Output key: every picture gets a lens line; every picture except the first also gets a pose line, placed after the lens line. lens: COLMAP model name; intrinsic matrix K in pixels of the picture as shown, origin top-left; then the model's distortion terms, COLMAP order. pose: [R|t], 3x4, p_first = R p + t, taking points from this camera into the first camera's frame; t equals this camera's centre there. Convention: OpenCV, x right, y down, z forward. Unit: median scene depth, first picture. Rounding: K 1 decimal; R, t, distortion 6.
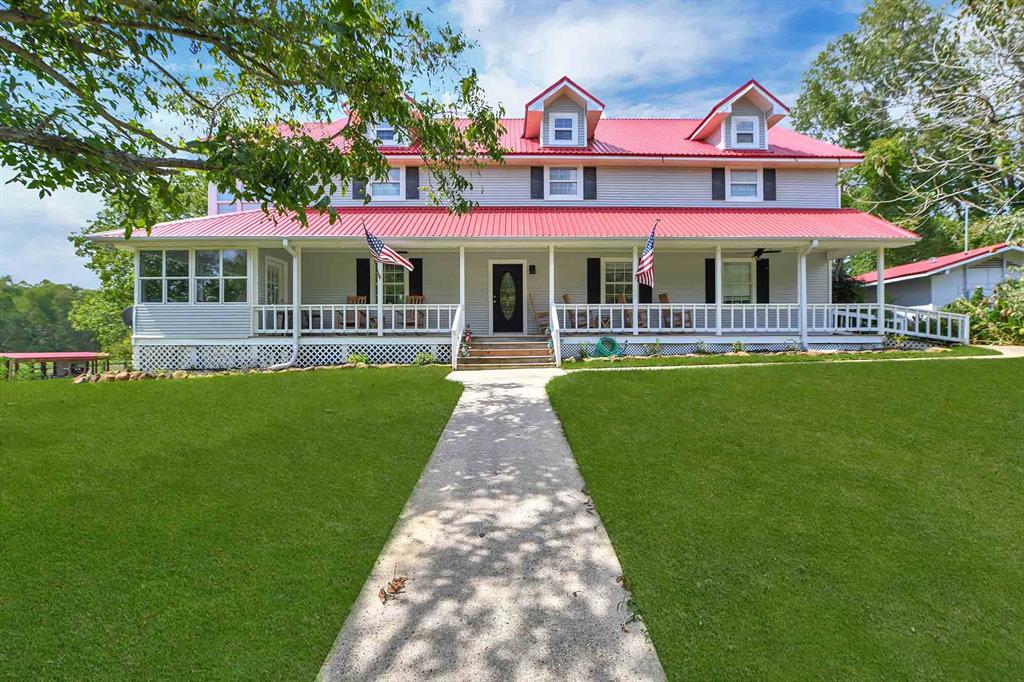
lens RADIAL K [[468.4, 0, 512.0], [0, 468.4, 341.0], [0, 0, 1]] dist [-0.039016, -0.000057]
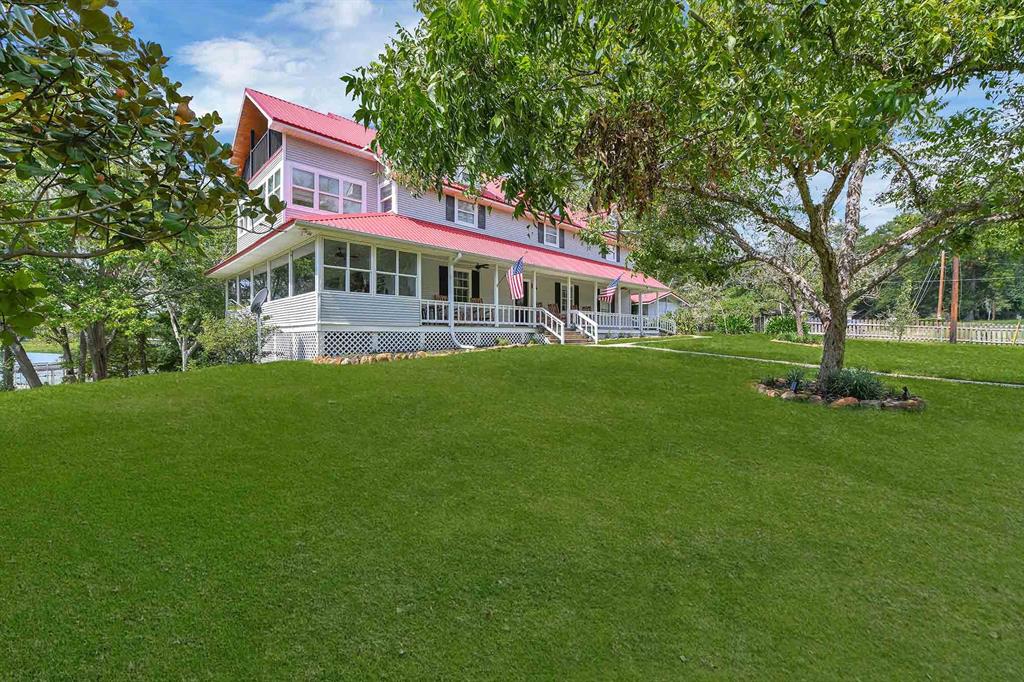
lens RADIAL K [[468.4, 0, 512.0], [0, 468.4, 341.0], [0, 0, 1]] dist [-0.039016, -0.000057]
pose [[0.666257, -0.005739, 0.745700, -1.232586], [-0.013461, 0.999715, 0.019722, 0.004510], [-0.745600, -0.023178, 0.665990, -0.013852]]
